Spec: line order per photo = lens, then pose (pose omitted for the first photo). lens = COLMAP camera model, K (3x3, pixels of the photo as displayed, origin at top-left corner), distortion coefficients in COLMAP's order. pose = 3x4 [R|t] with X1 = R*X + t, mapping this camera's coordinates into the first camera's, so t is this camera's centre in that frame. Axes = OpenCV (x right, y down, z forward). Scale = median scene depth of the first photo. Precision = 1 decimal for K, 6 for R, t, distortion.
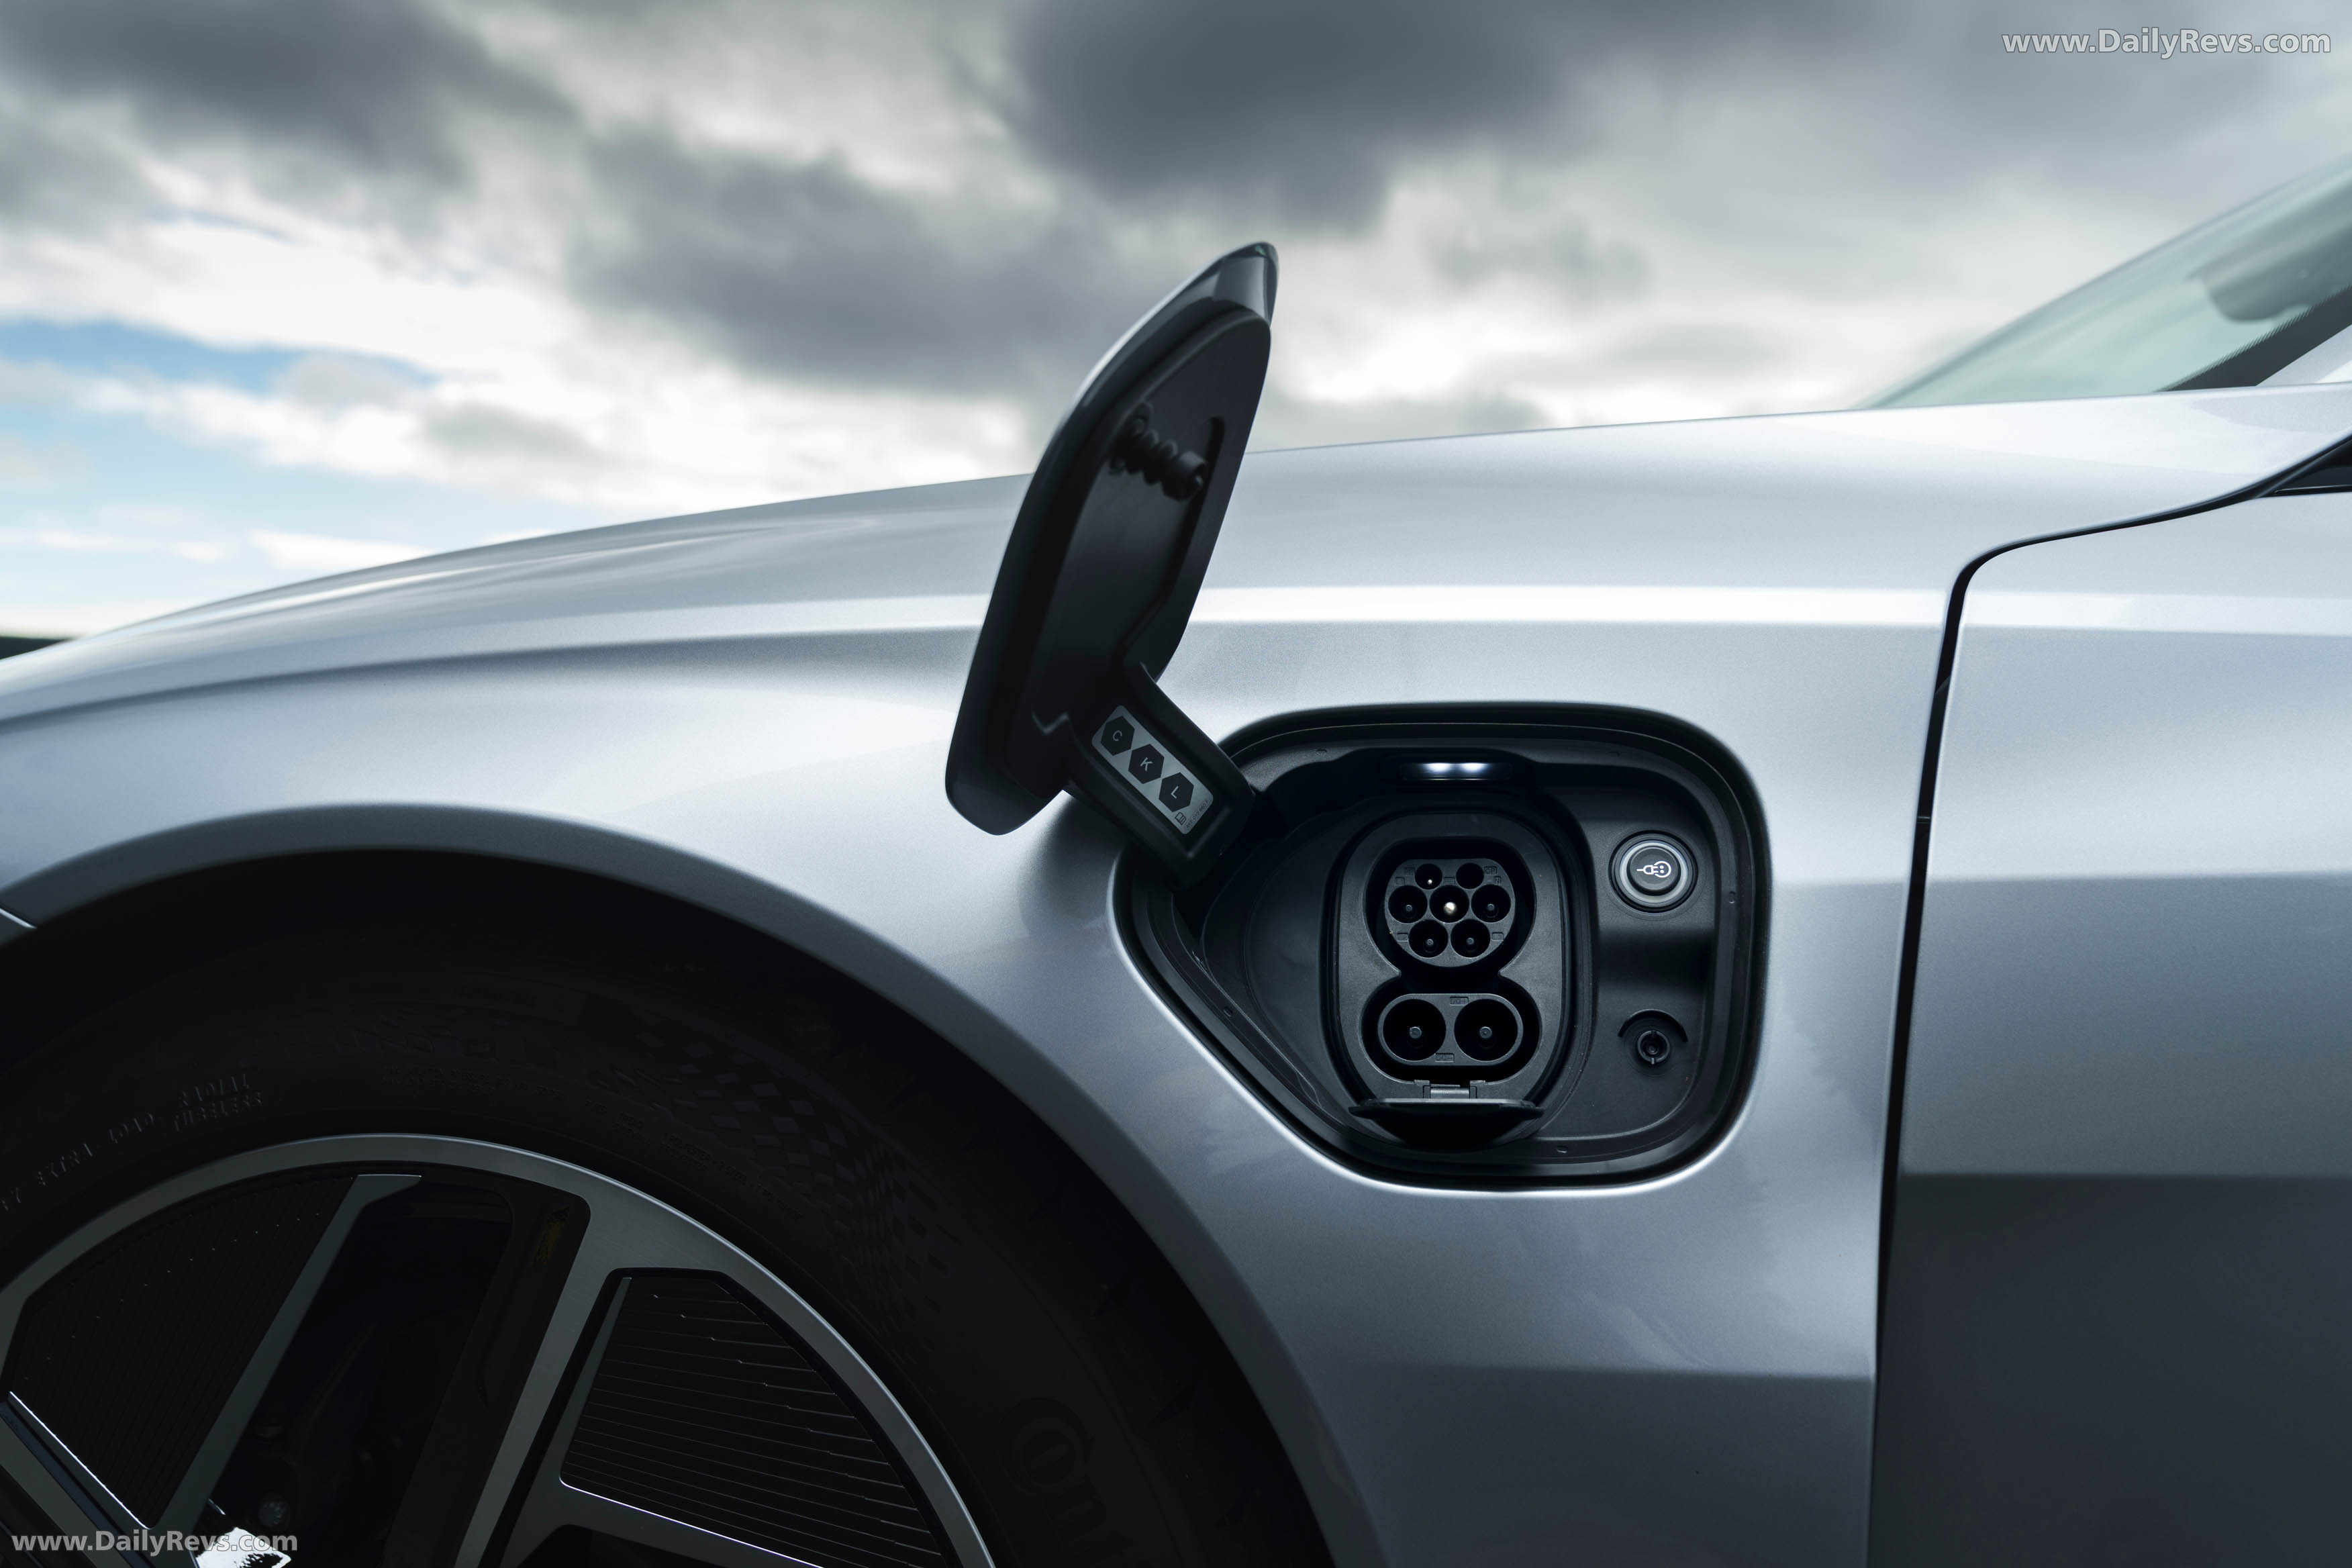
lens RADIAL K [[2183.5, 0, 1164.4], [0, 2183.5, 747.6], [0, 0, 1]] dist [-0.008780, 0.000000]
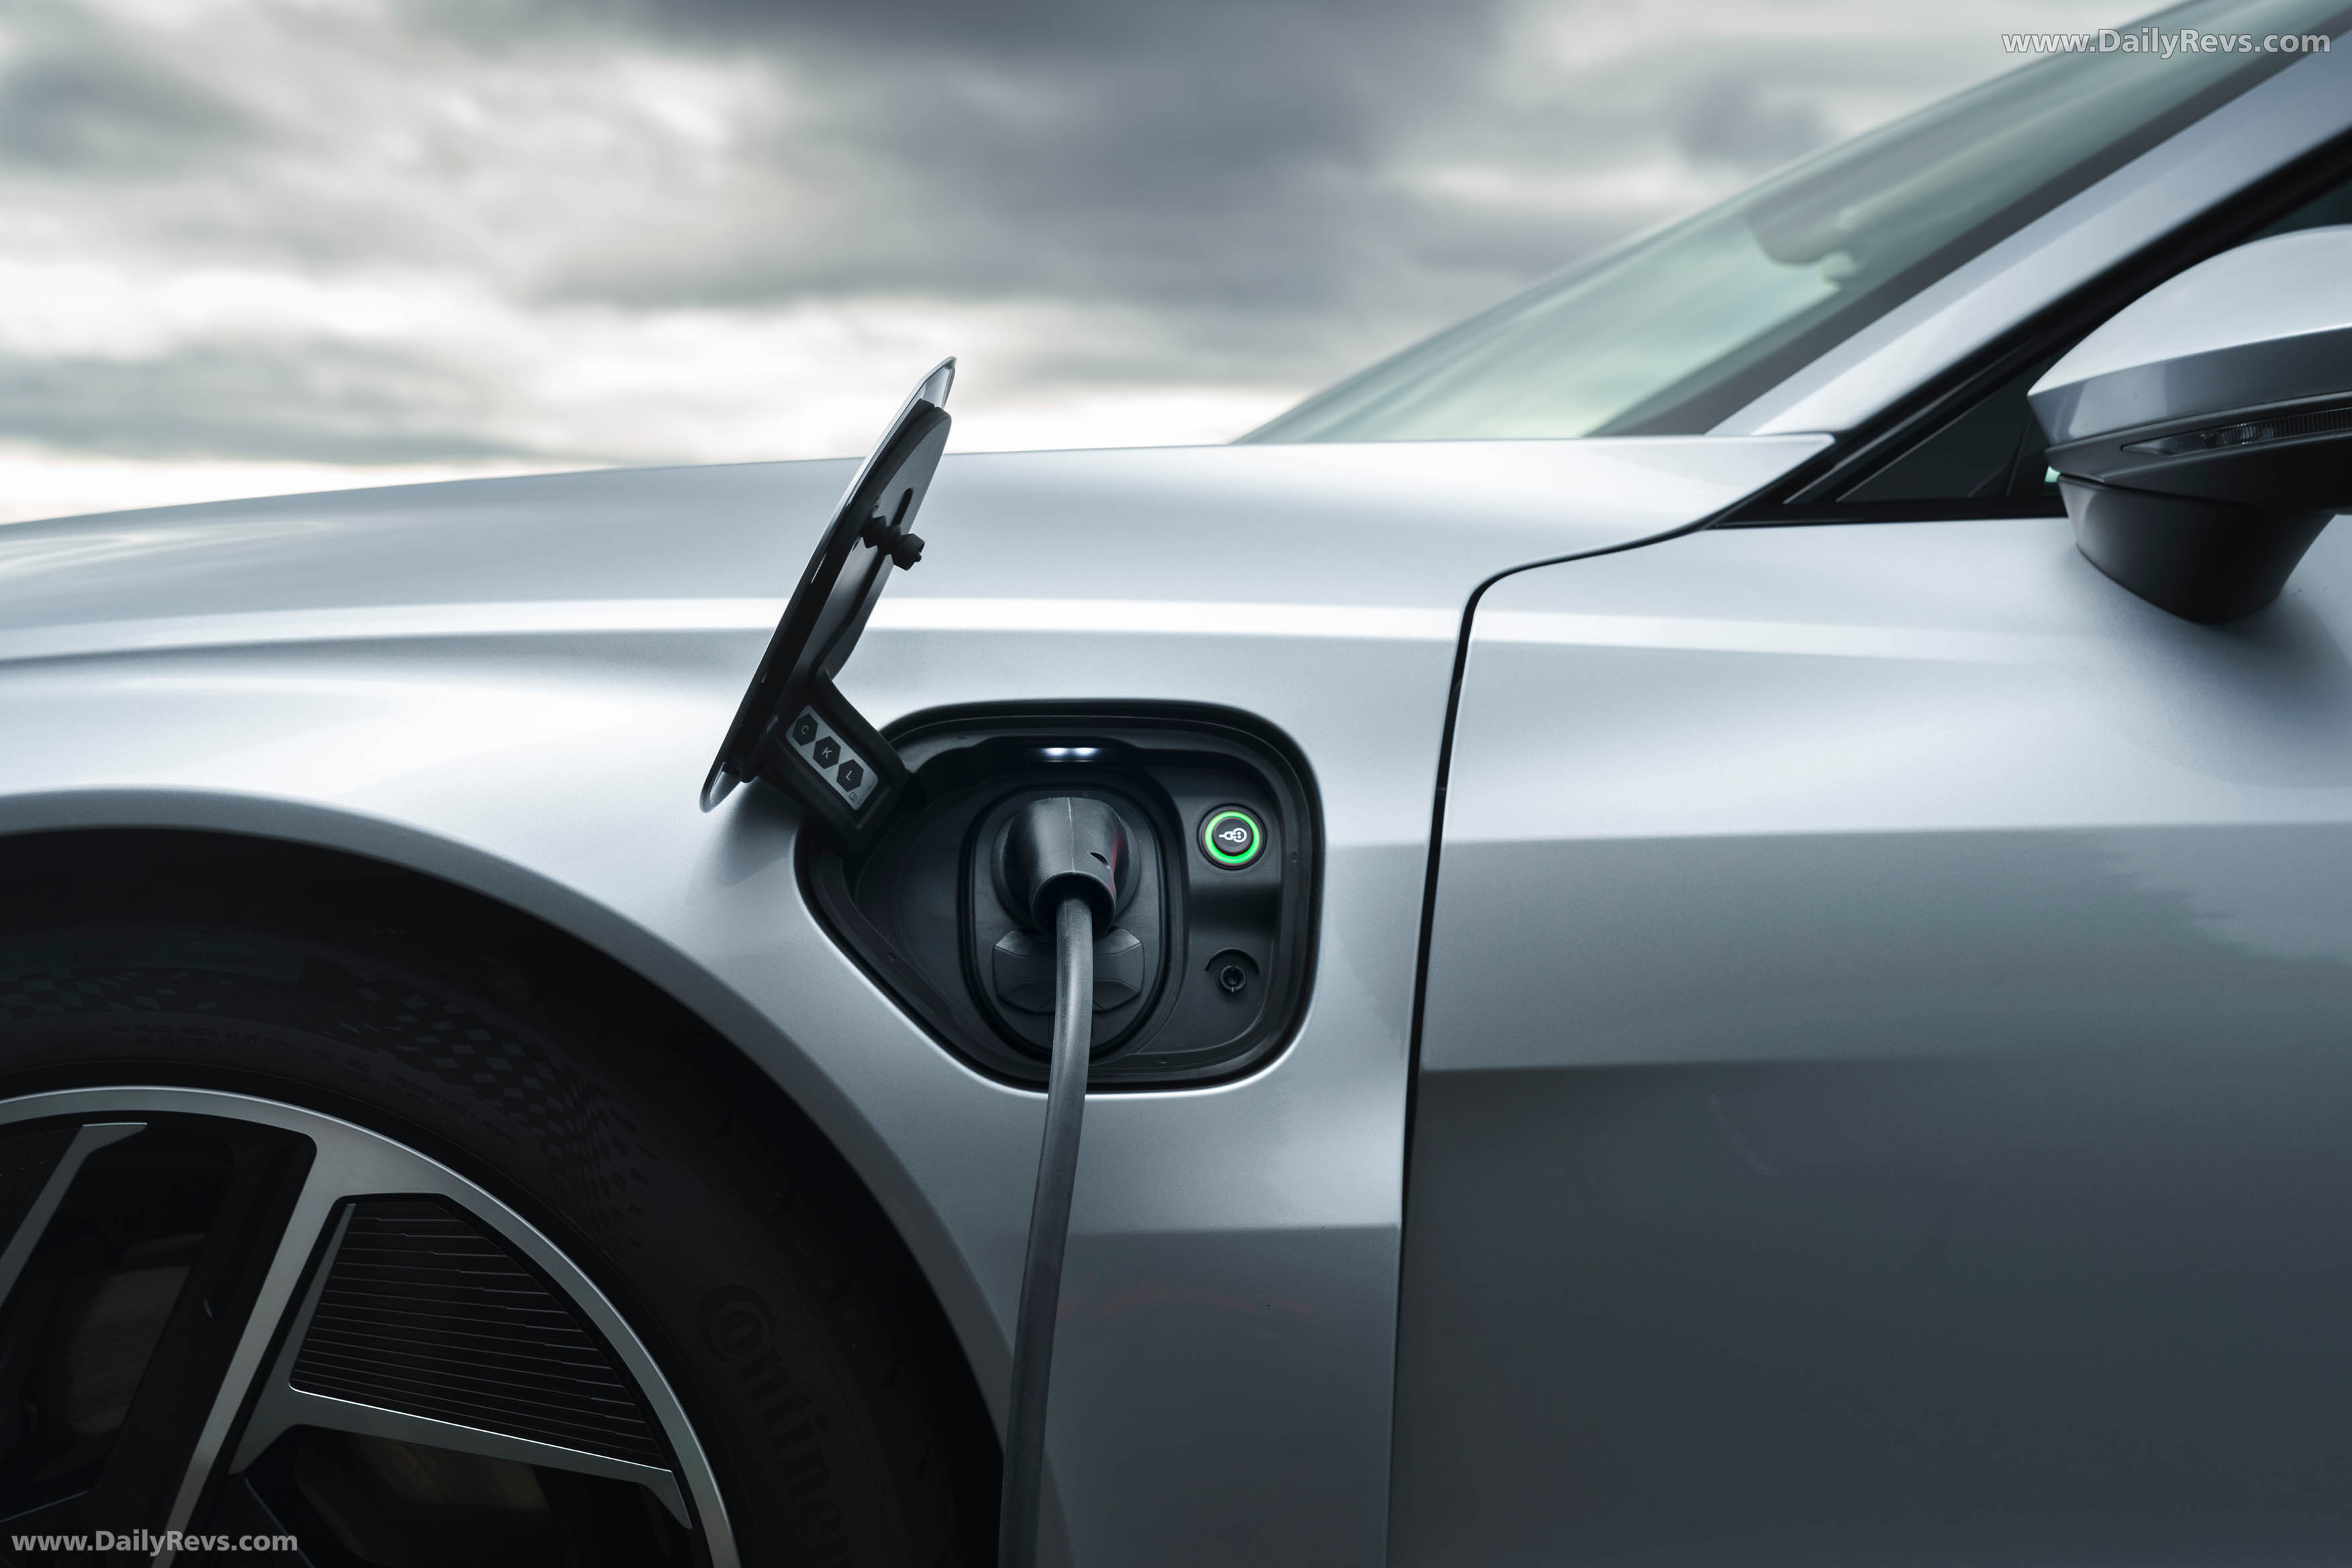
lens RADIAL K [[3050.2, 0, 1181.8], [0, 3050.2, 777.5], [0, 0, 1]] dist [0.080716, 0.000000]
pose [[0.969629, -0.005013, 0.244528, -0.222573], [-0.006235, 0.998958, 0.045203, -0.054115], [-0.244500, -0.045354, 0.968588, -0.654635]]
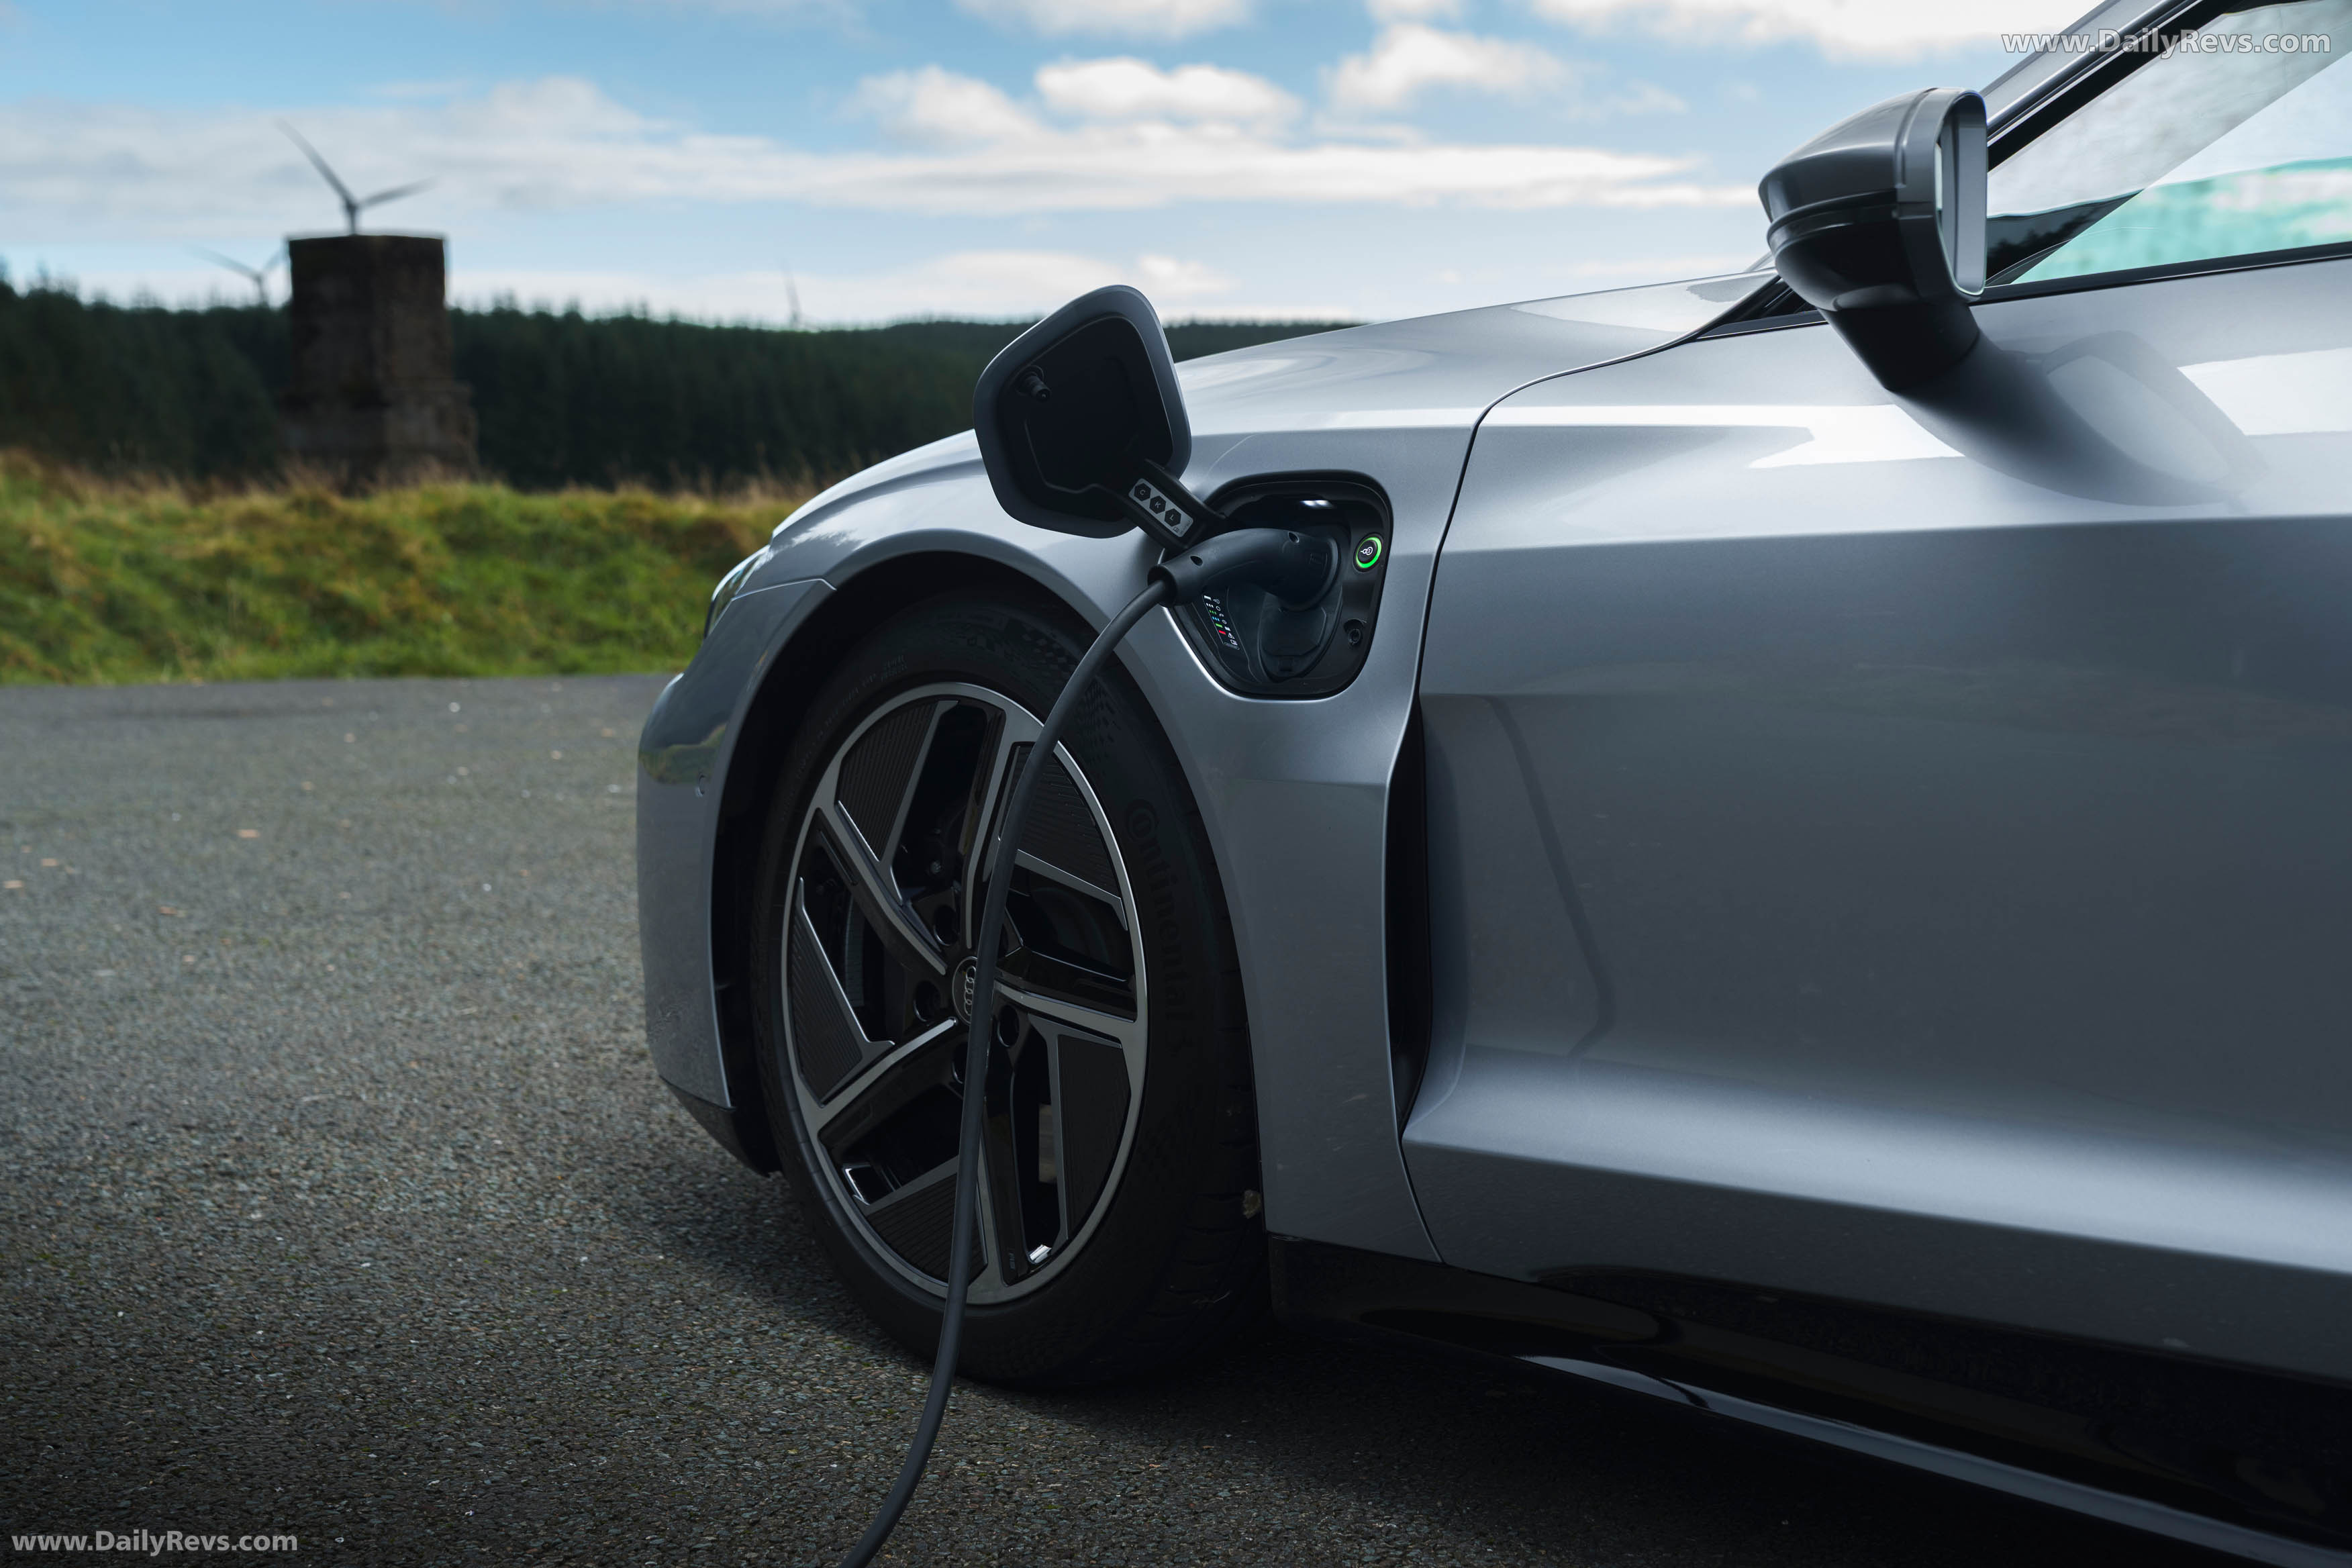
lens RADIAL K [[3230.2, 0, 1175.1], [0, 3230.2, 784.8], [0, 0, 1]] dist [-0.008483, 0.000000]
pose [[0.765382, 0.033079, -0.642725, 2.004765], [0.023887, 0.996530, 0.079733, 0.028393], [0.643132, -0.076379, 0.761936, -1.402235]]
